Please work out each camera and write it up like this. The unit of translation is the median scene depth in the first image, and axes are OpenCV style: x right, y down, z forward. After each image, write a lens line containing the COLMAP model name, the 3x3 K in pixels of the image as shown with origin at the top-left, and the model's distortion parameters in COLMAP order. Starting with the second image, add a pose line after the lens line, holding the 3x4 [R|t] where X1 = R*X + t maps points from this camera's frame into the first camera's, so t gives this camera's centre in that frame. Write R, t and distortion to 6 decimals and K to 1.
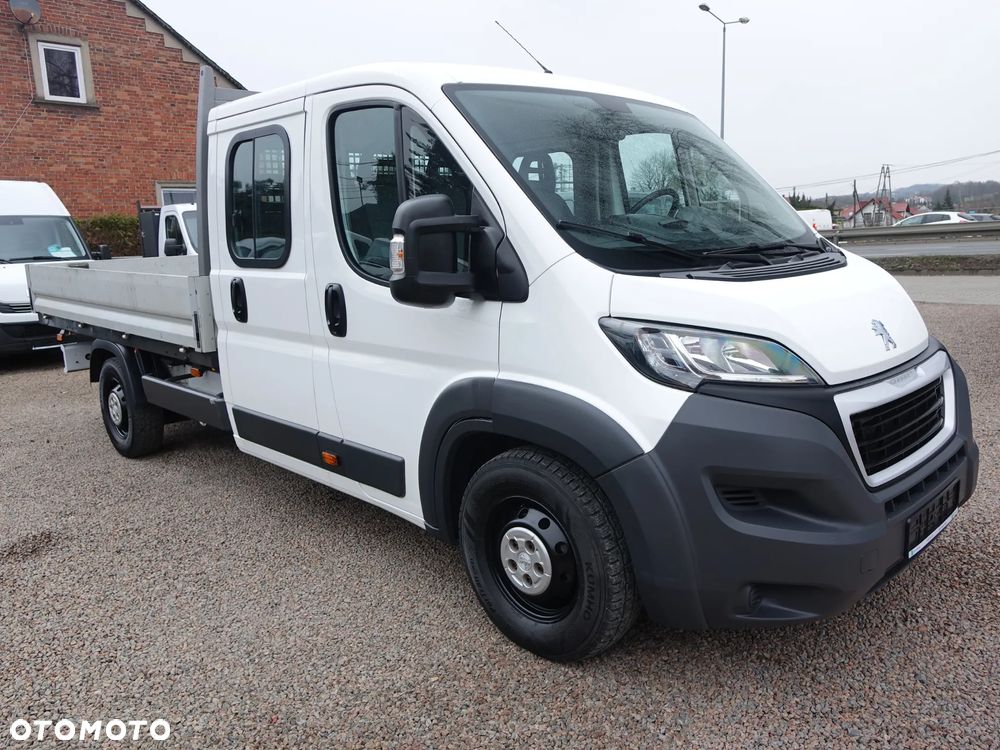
lens RADIAL K [[768.9, 0, 500.0], [0, 768.9, 375.0], [0, 0, 1]] dist [-0.003233, -0.004278]
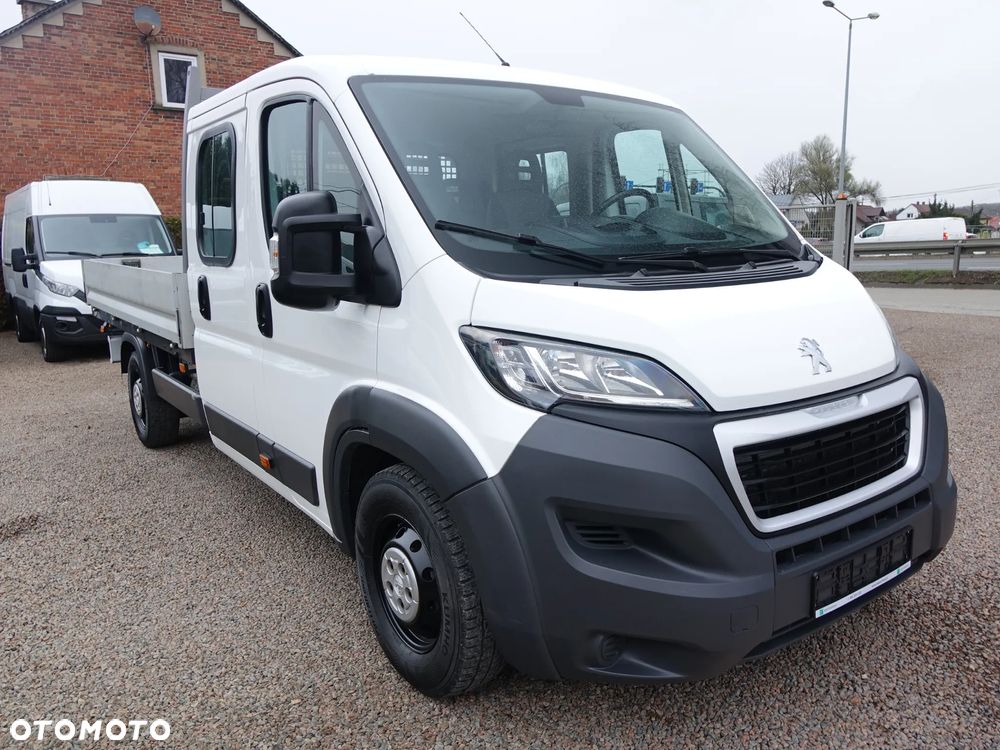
lens RADIAL K [[768.9, 0, 500.0], [0, 768.9, 375.0], [0, 0, 1]] dist [-0.003233, -0.004278]
pose [[0.988634, 0.040104, -0.144895, 0.235323], [-0.040878, 0.999161, -0.002370, -0.012350], [0.144678, 0.008266, 0.989444, 0.078973]]
